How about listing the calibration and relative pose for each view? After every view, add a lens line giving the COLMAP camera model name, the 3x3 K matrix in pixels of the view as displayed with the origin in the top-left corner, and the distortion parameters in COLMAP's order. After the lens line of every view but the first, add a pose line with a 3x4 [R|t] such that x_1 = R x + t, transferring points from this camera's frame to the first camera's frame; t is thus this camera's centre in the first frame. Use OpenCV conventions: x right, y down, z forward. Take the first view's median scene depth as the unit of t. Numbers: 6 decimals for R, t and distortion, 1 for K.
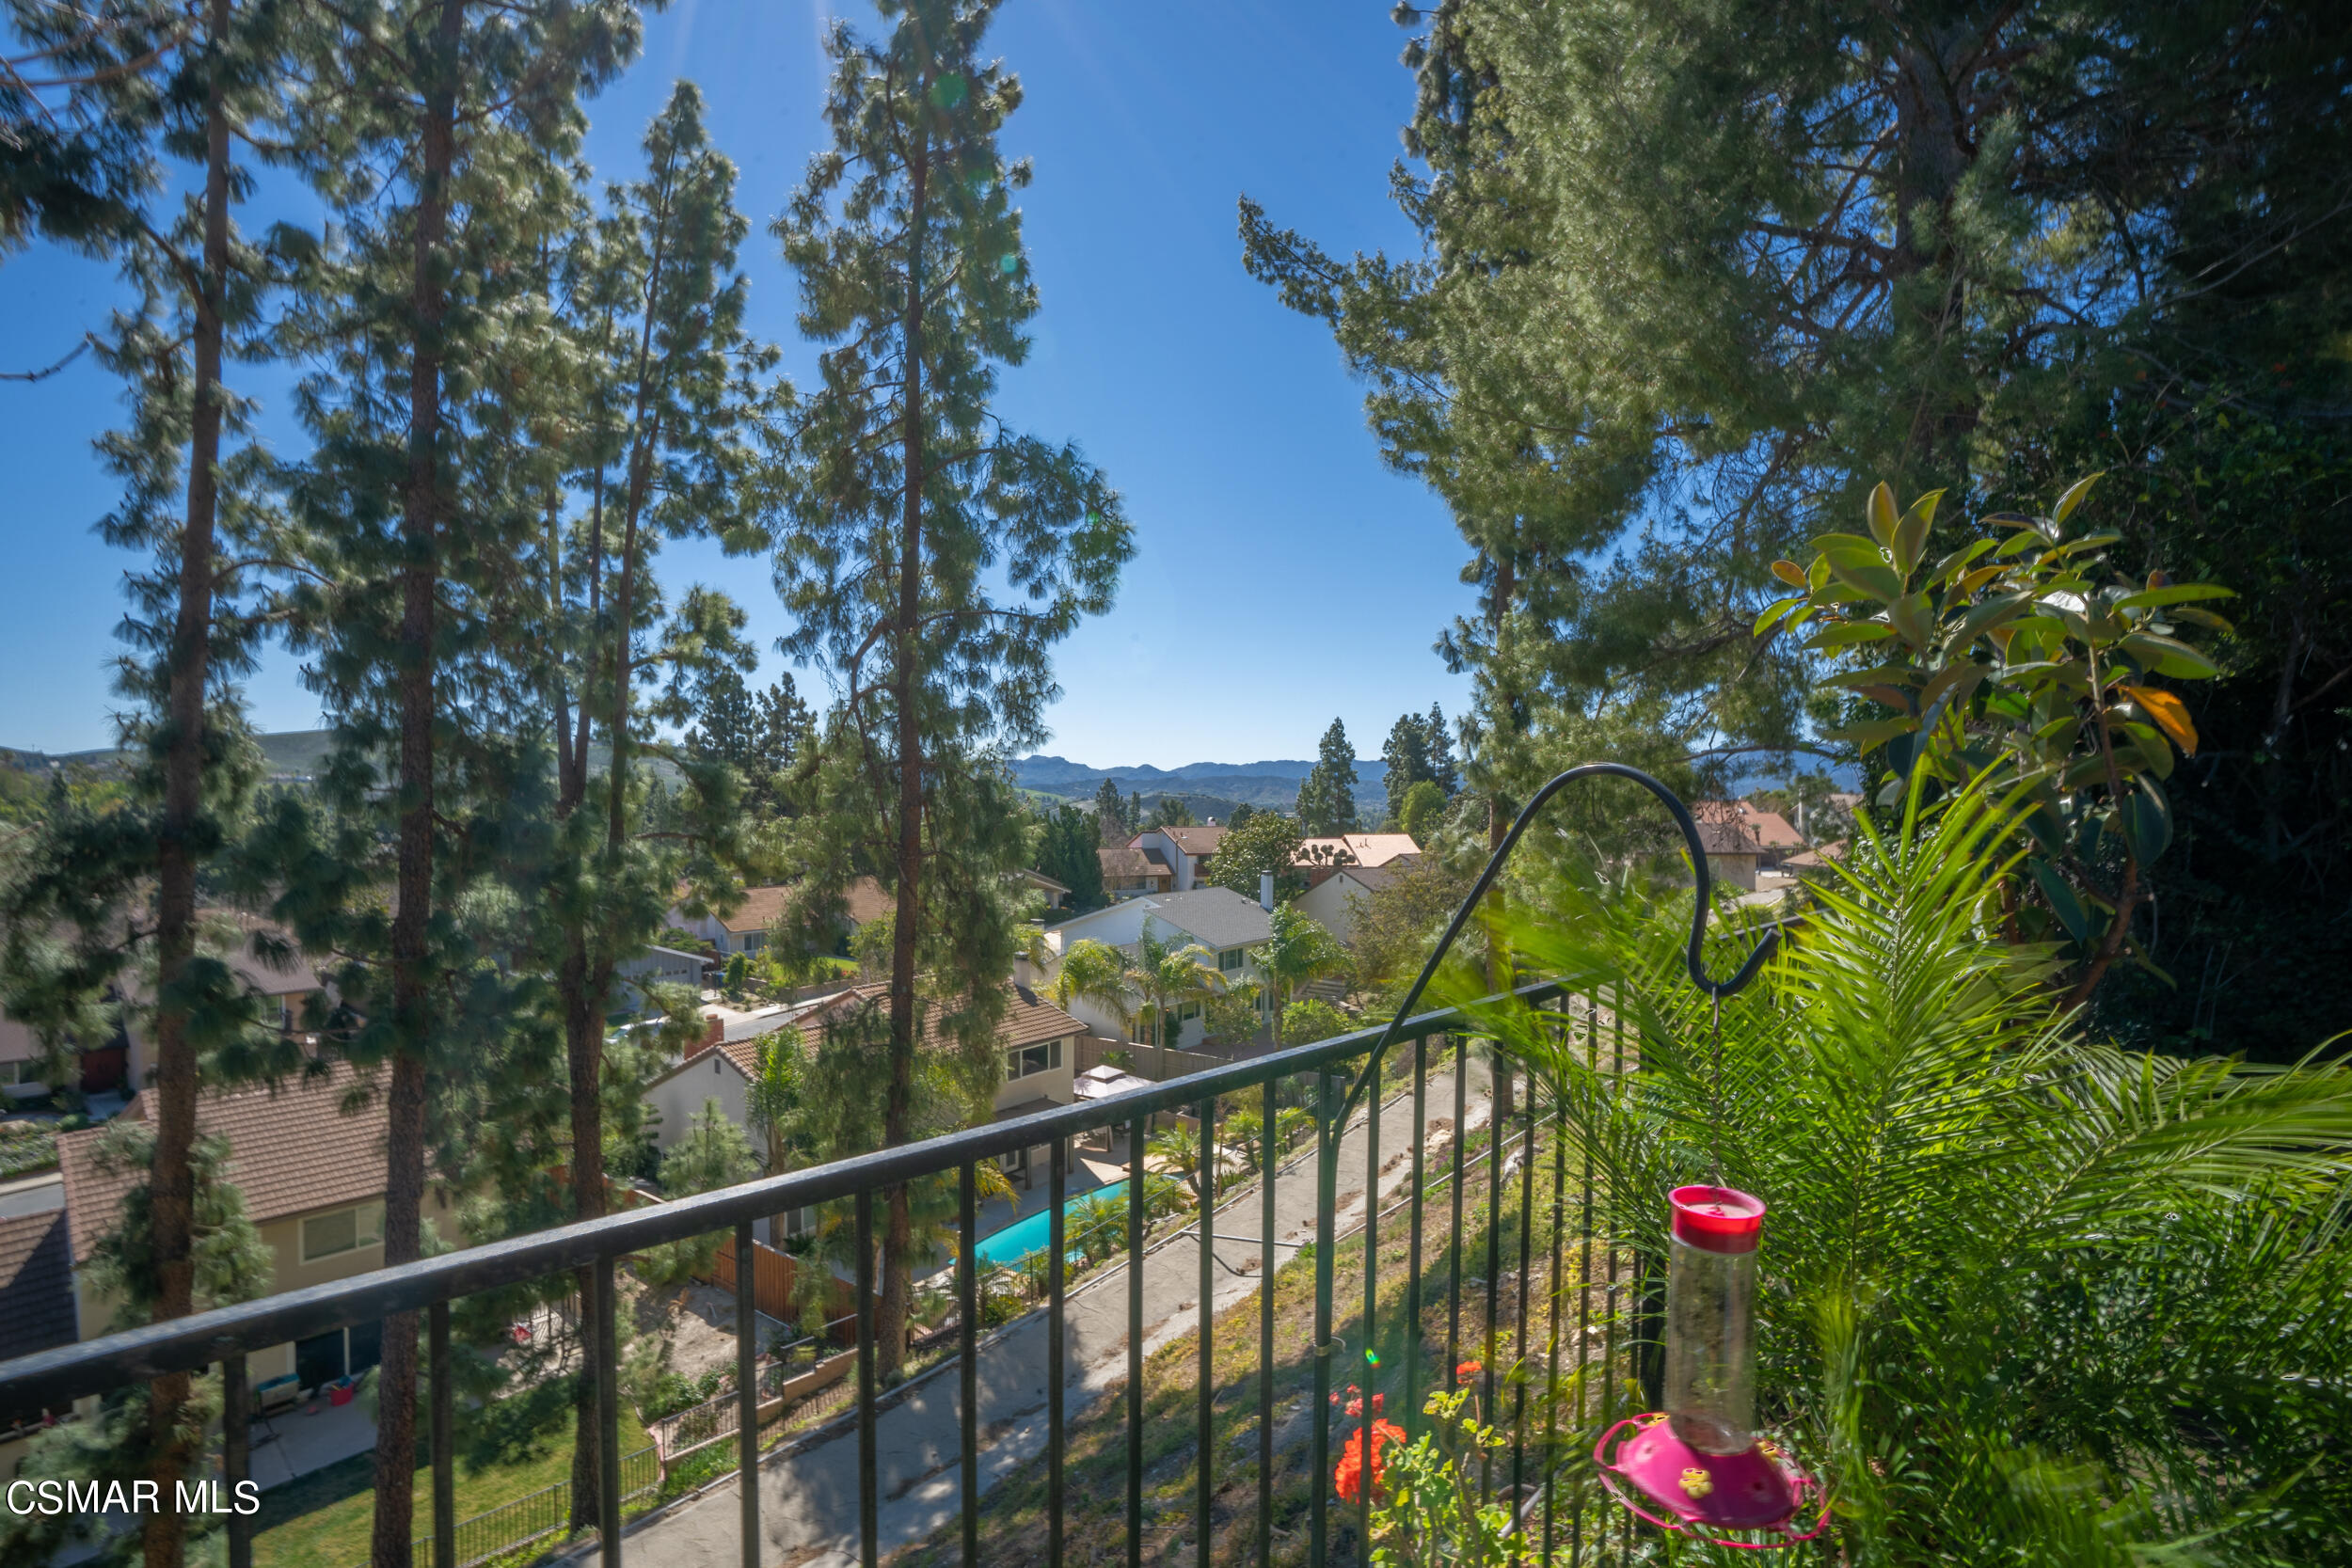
lens RADIAL K [[1065.4, 0, 1174.6], [0, 1065.4, 797.4], [0, 0, 1]] dist [-0.011482, 0.001877]
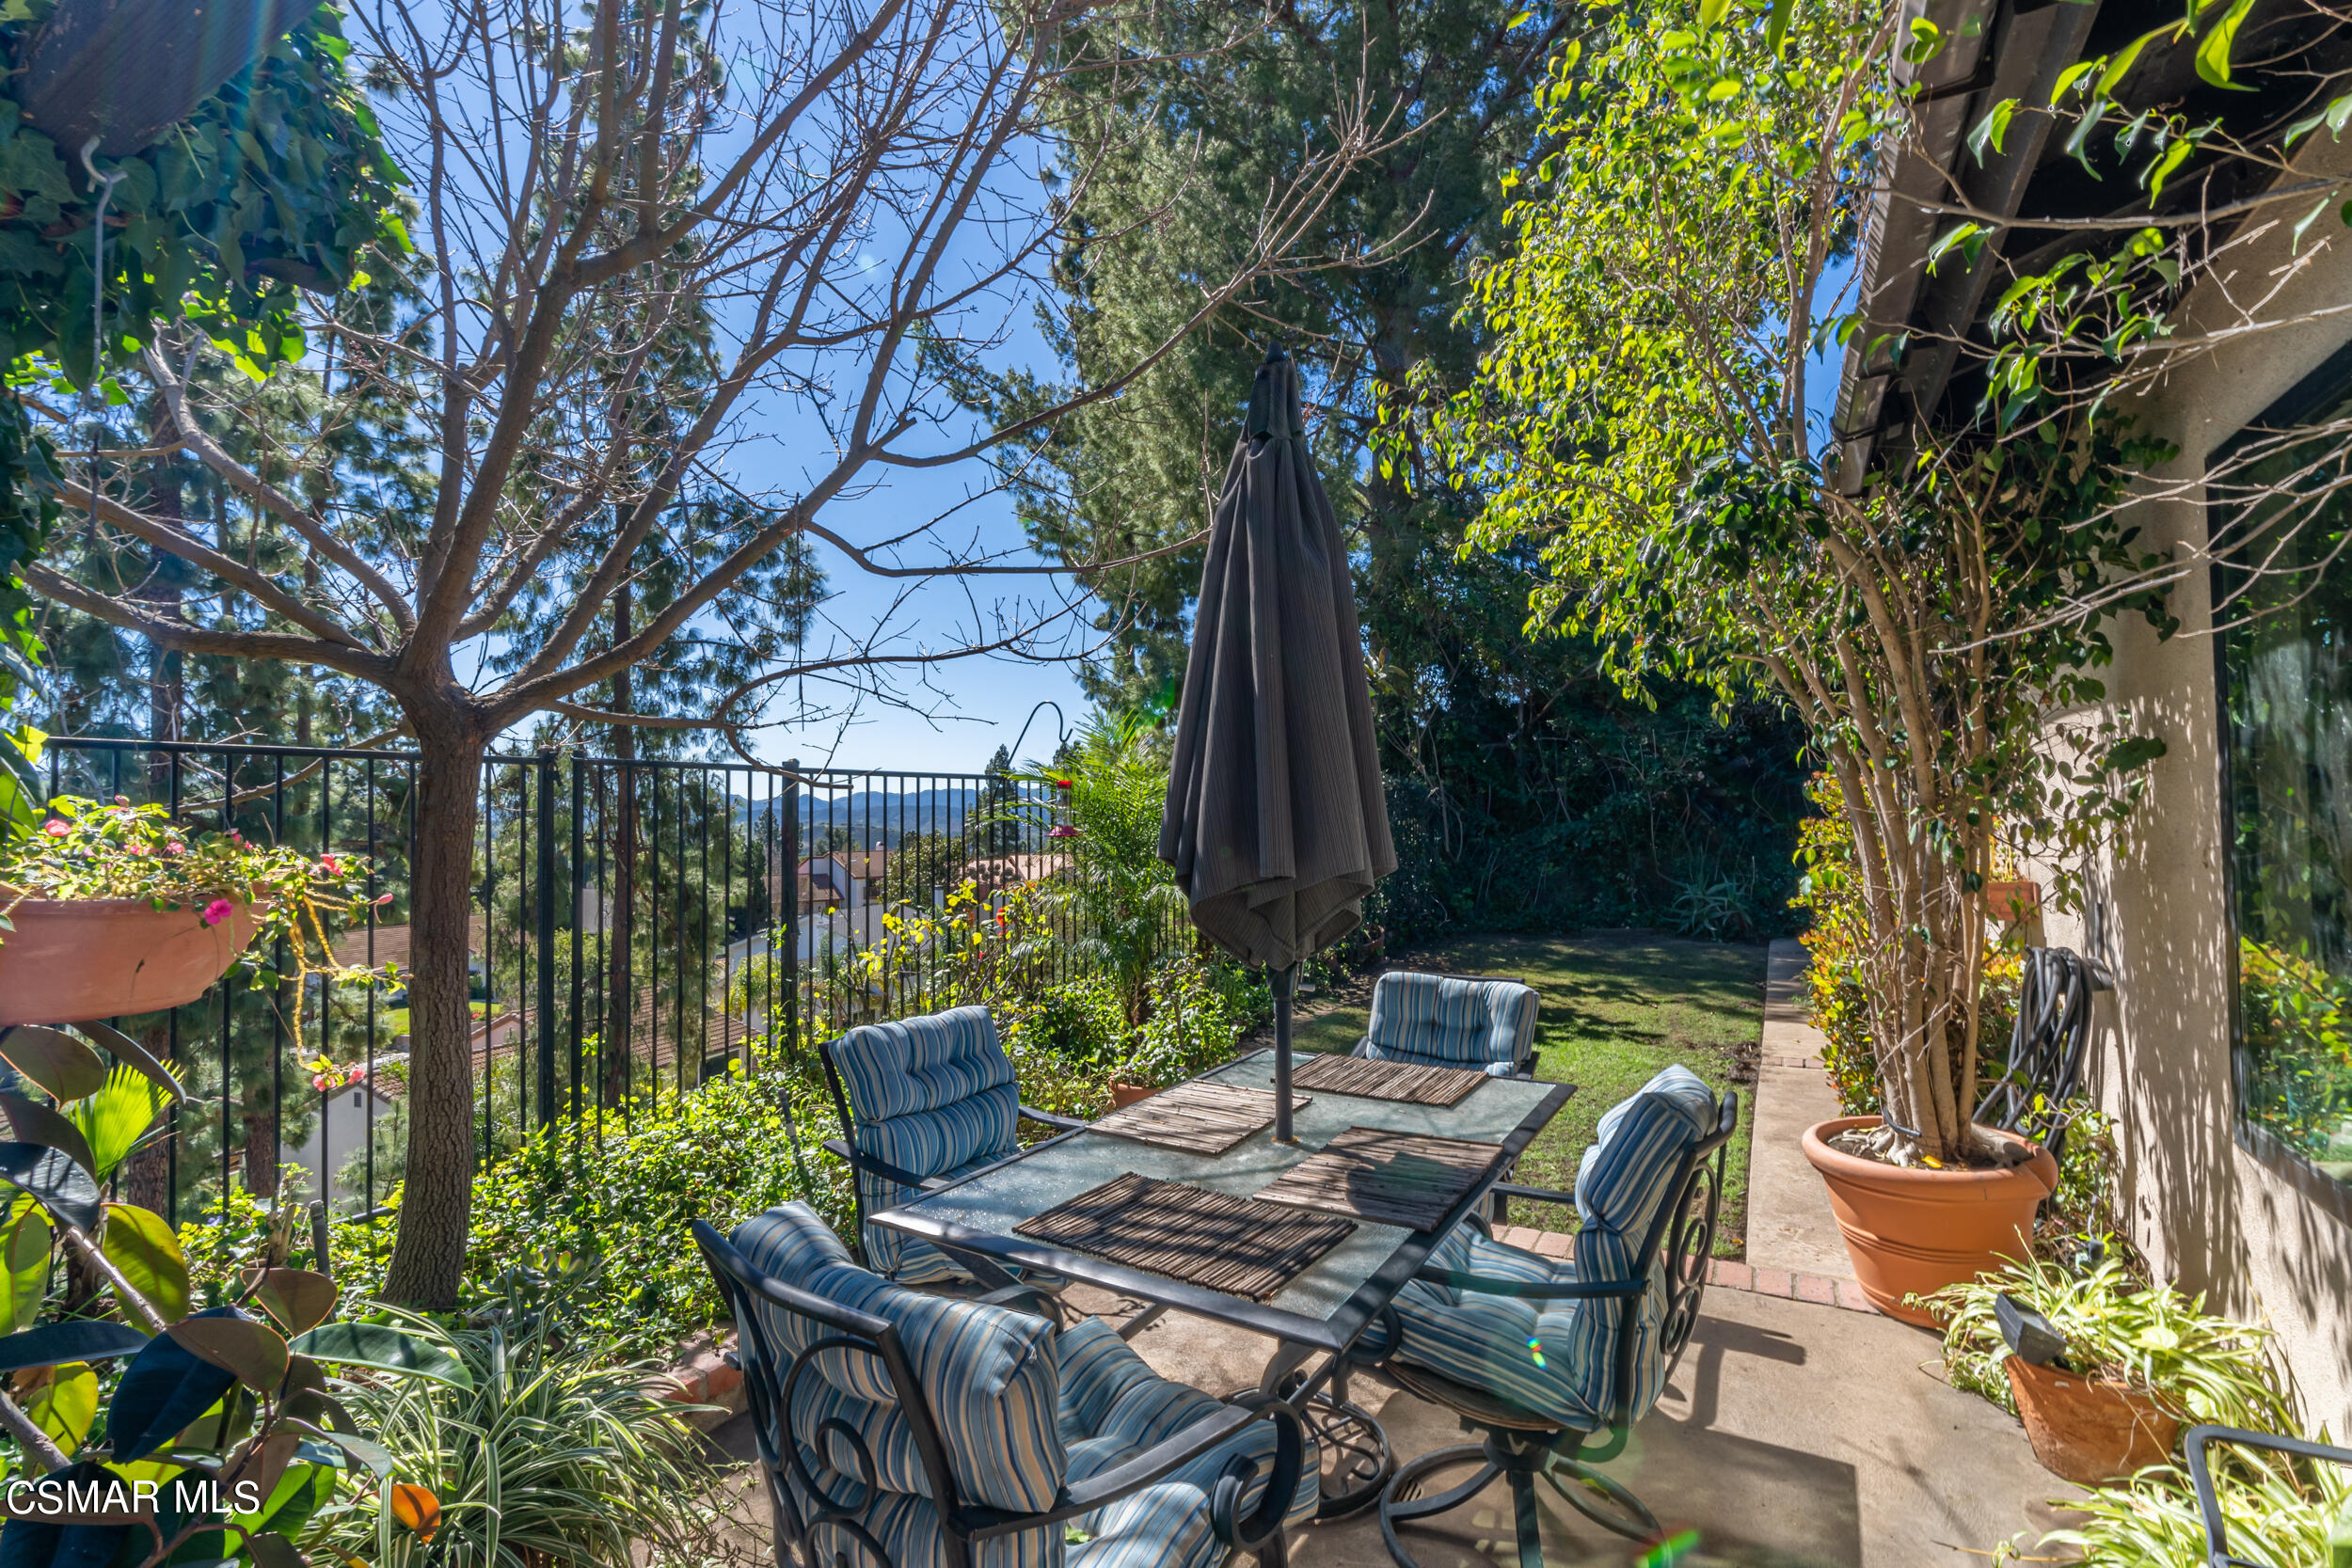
lens RADIAL K [[1065.4, 0, 1186.3], [0, 1065.4, 796.3], [0, 0, 1]] dist [-0.011482, 0.001877]
pose [[0.948640, -0.006002, 0.316302, -0.034281], [0.015057, 0.999544, -0.026192, 0.034000], [-0.316001, 0.029610, 0.948297, -0.262364]]
